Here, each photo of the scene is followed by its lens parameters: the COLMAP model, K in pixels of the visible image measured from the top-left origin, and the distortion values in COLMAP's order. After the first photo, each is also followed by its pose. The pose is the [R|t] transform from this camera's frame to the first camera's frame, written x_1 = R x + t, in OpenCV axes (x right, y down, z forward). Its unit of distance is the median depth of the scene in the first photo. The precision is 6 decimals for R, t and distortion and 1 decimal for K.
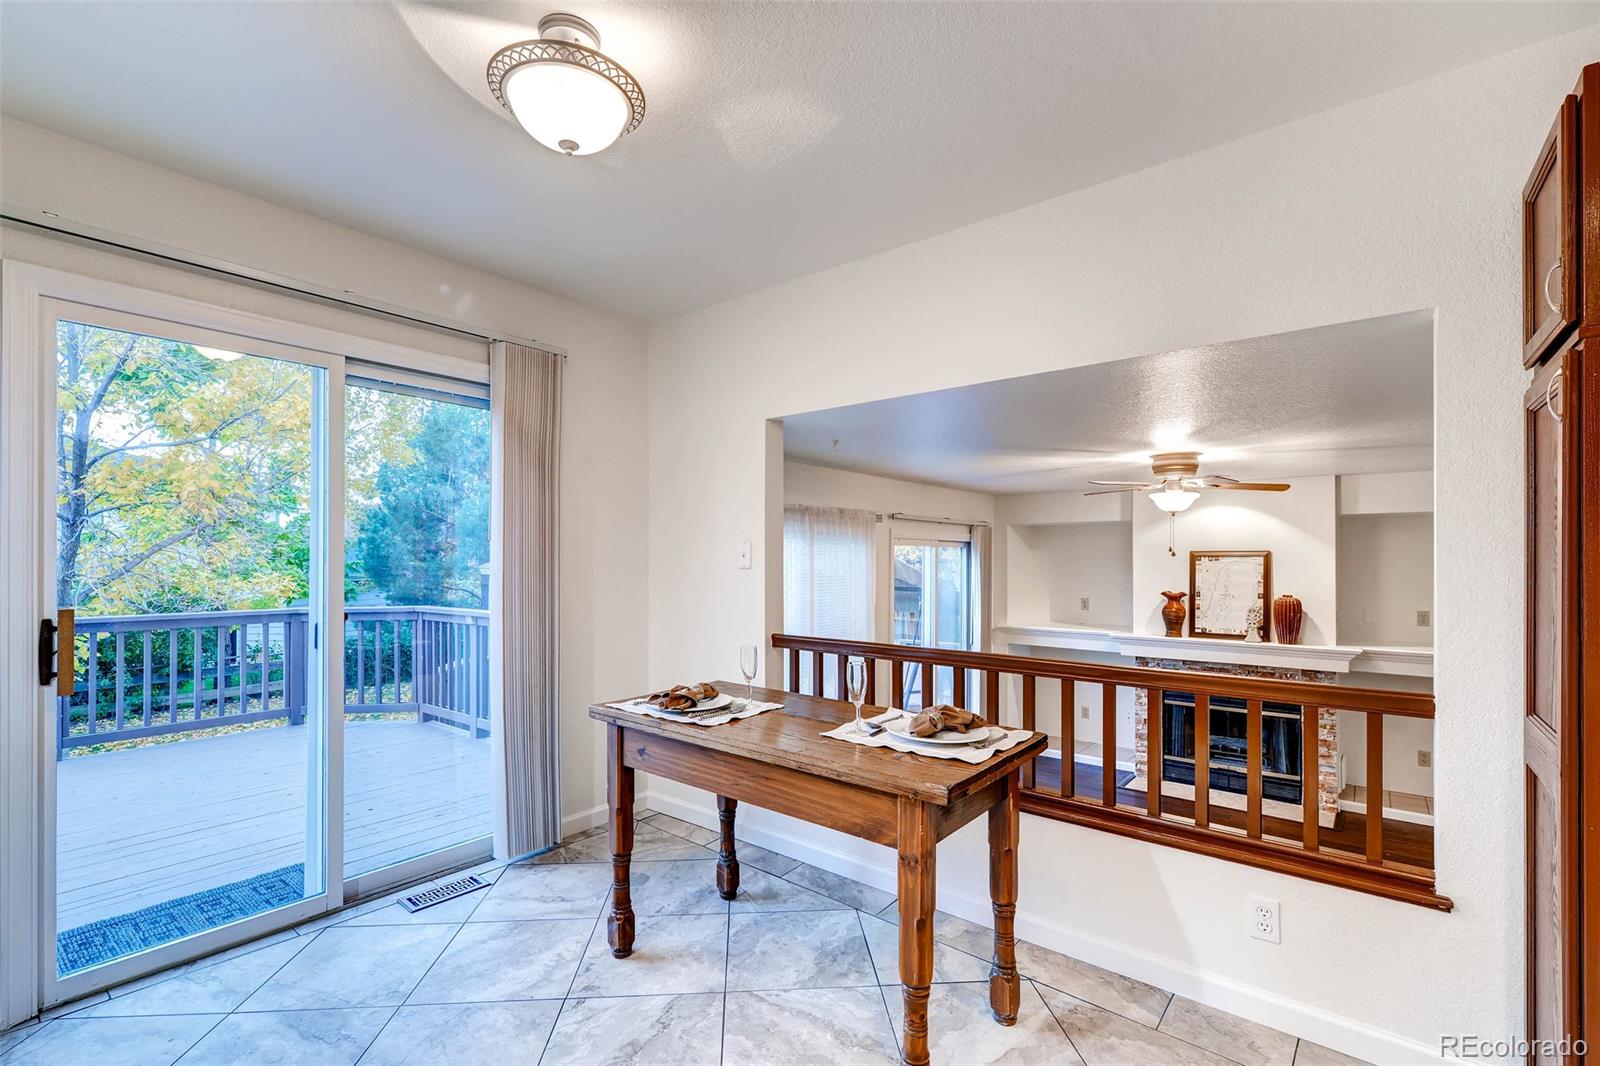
lens RADIAL K [[692.3, 0, 815.8], [0, 692.3, 559.1], [0, 0, 1]] dist [-0.000043, -0.000111]
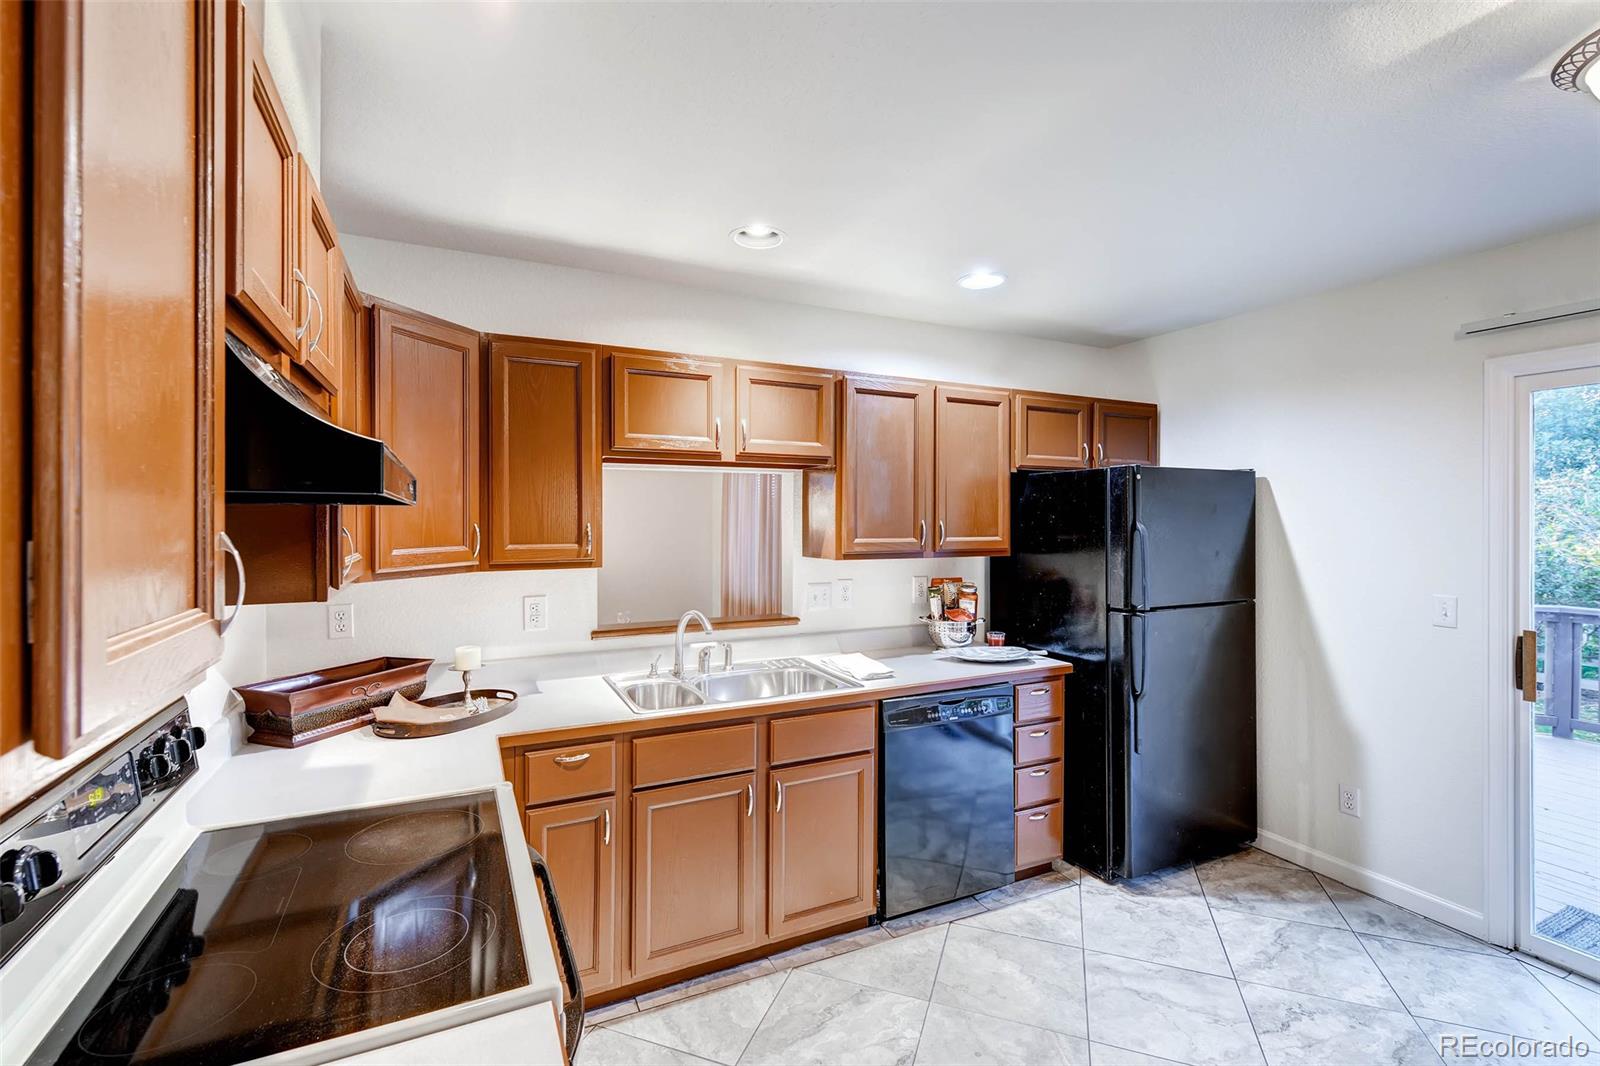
lens RADIAL K [[692.3, 0, 785.5], [0, 692.3, 518.2], [0, 0, 1]] dist [-0.000043, -0.000111]
pose [[-0.437358, -0.000295, -0.899287, 0.217324], [0.003492, 0.999992, -0.002026, -0.046483], [0.899281, -0.004027, -0.437354, 0.139248]]
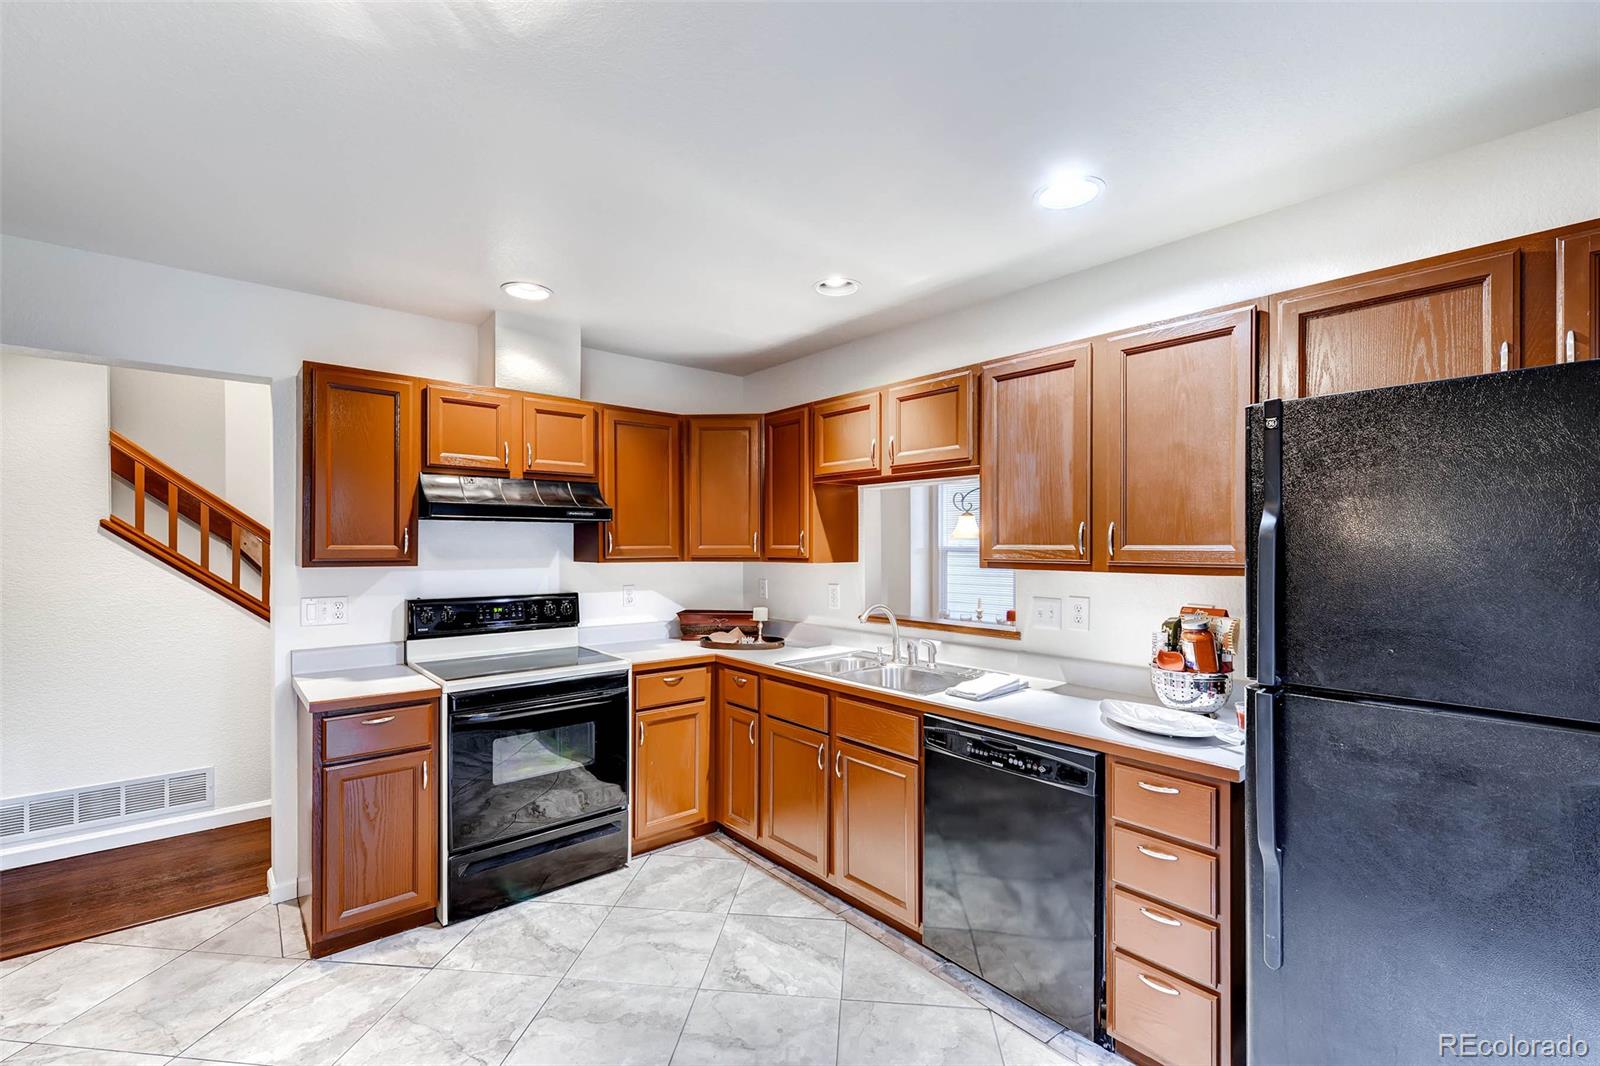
lens RADIAL K [[692.3, 0, 811.2], [0, 692.3, 542.2], [0, 0, 1]] dist [-0.000043, -0.000111]
pose [[-0.982459, -0.000937, 0.186478, -0.242857], [-0.002363, 0.999970, -0.007428, -0.029948], [-0.186466, -0.007739, -0.982431, 0.441848]]
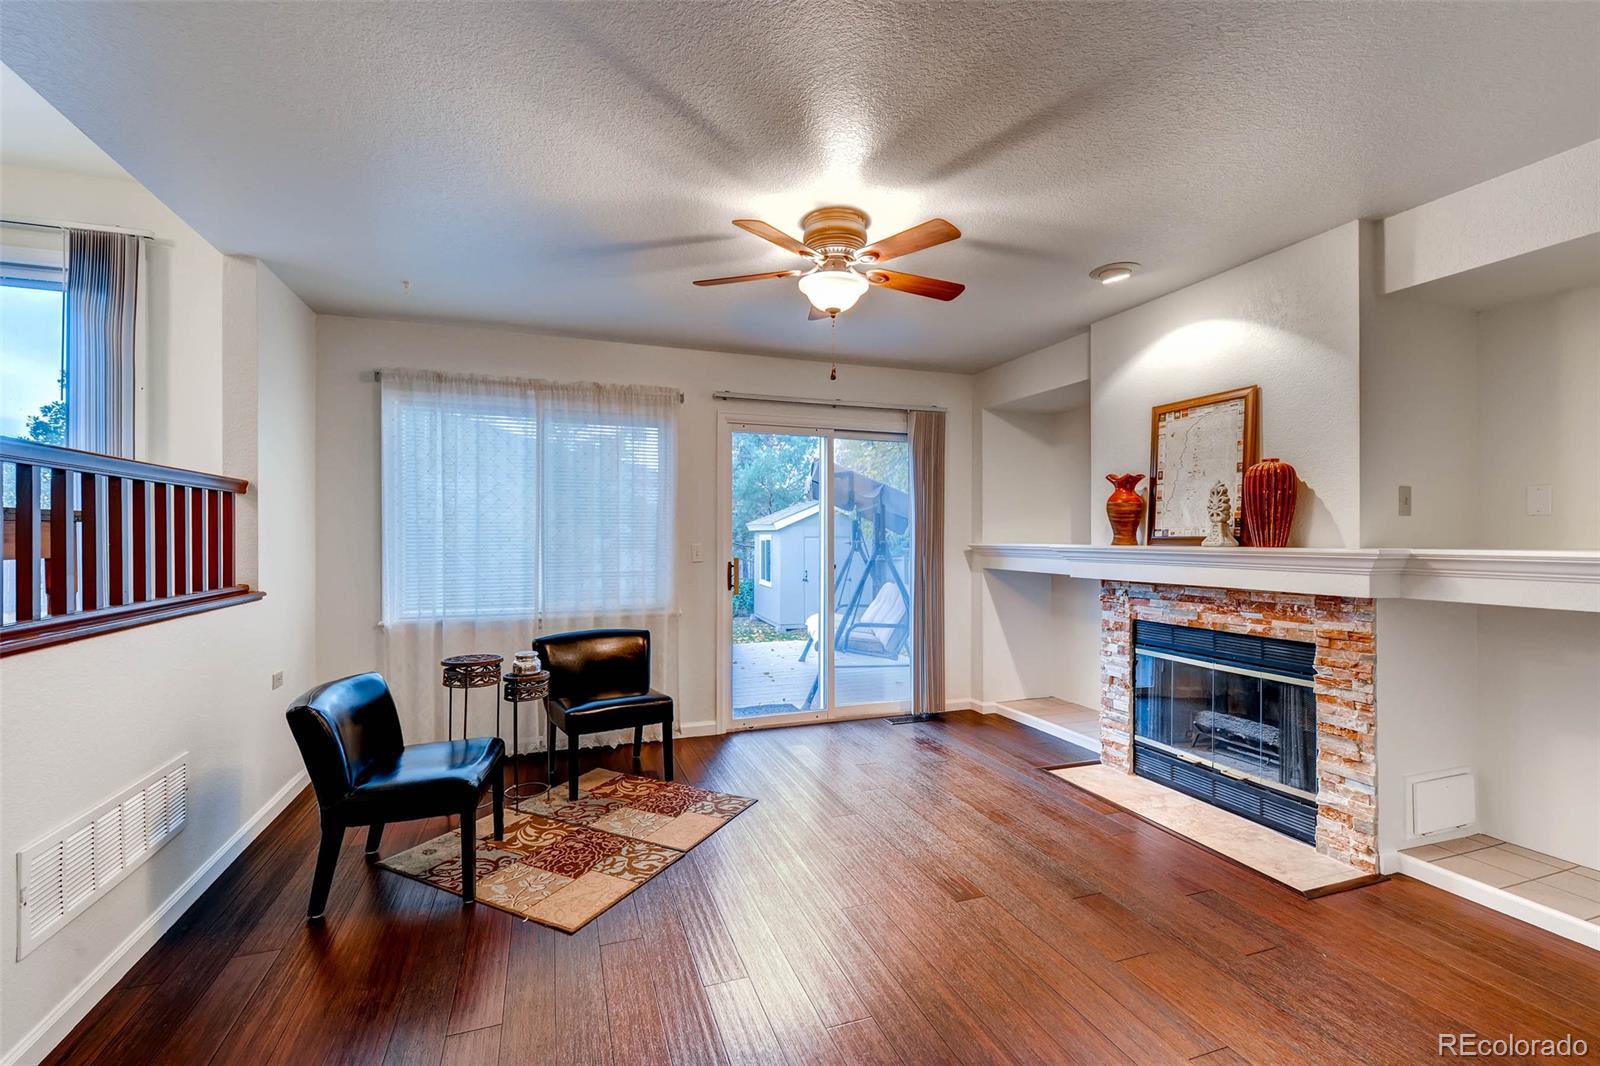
lens RADIAL K [[692.3, 0, 803.5], [0, 692.3, 532.9], [0, 0, 1]] dist [-0.000043, -0.000111]
pose [[0.860334, -0.007772, -0.509671, 0.633976], [0.007821, 0.999967, -0.002047, 0.107907], [0.509670, -0.002225, 0.860367, 0.332011]]
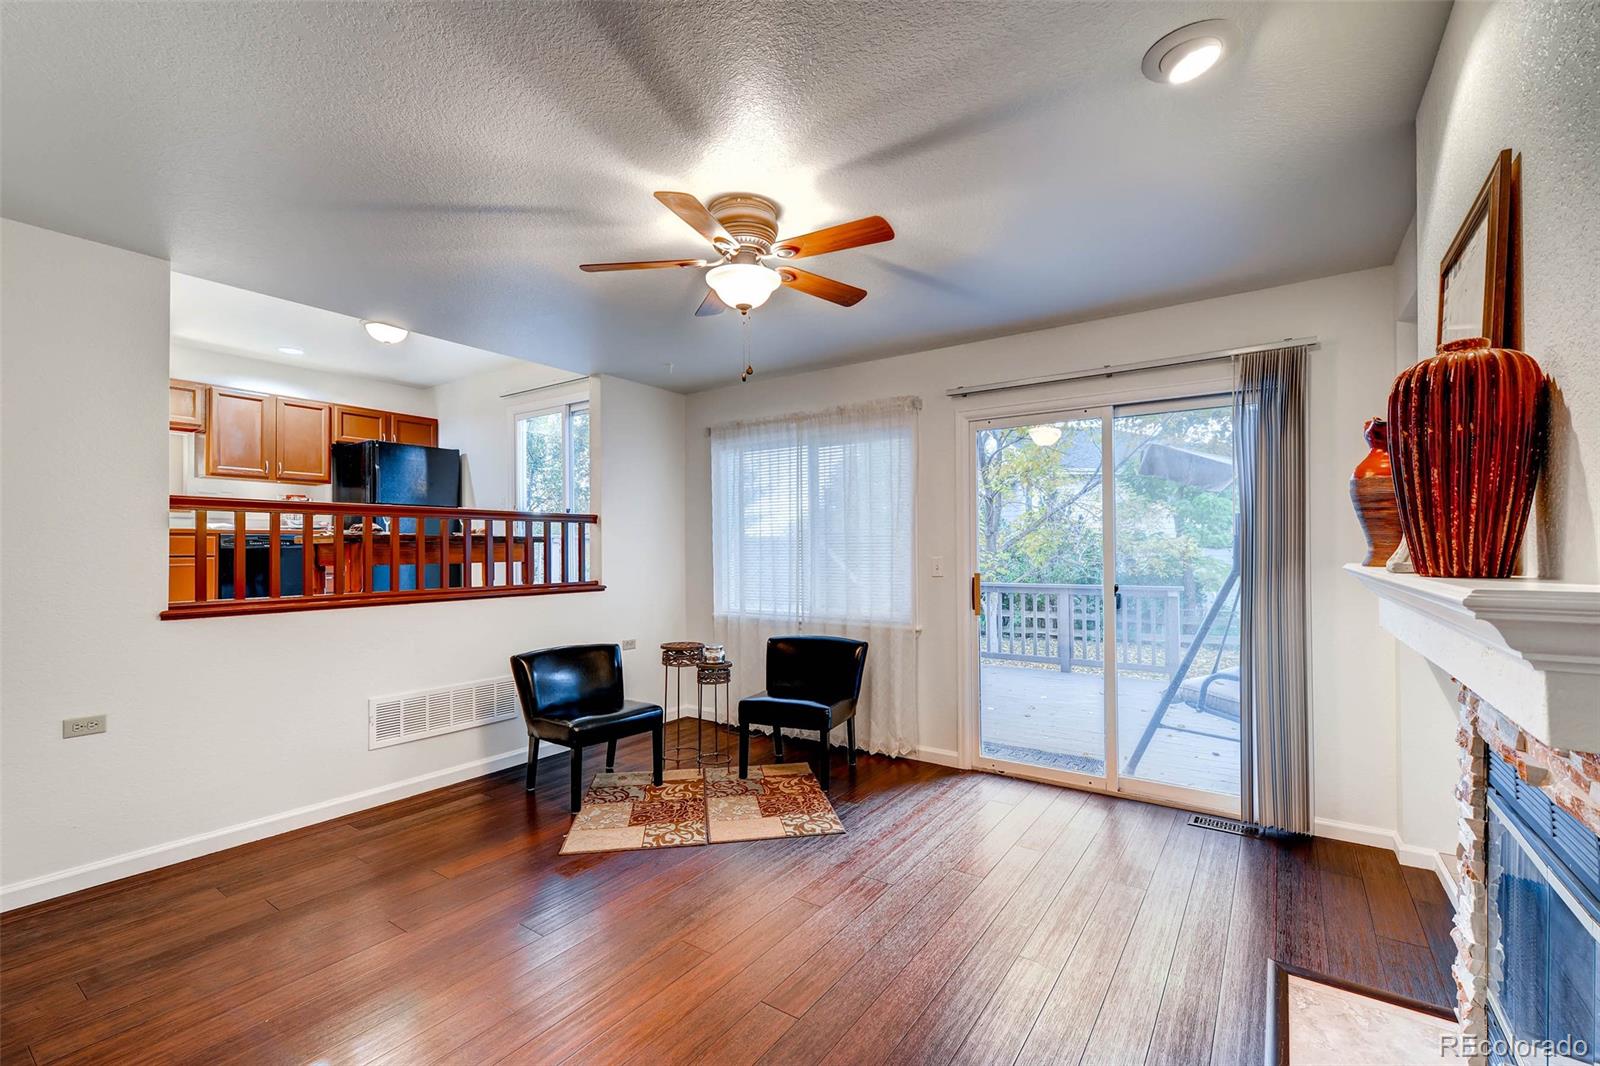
lens RADIAL K [[692.3, 0, 805.9], [0, 692.3, 543.6], [0, 0, 1]] dist [-0.000043, -0.000111]
pose [[0.074462, -0.014056, -0.997125, 0.865355], [0.009856, 0.999862, -0.013358, 0.112162], [0.997175, -0.008833, 0.074590, 0.784910]]
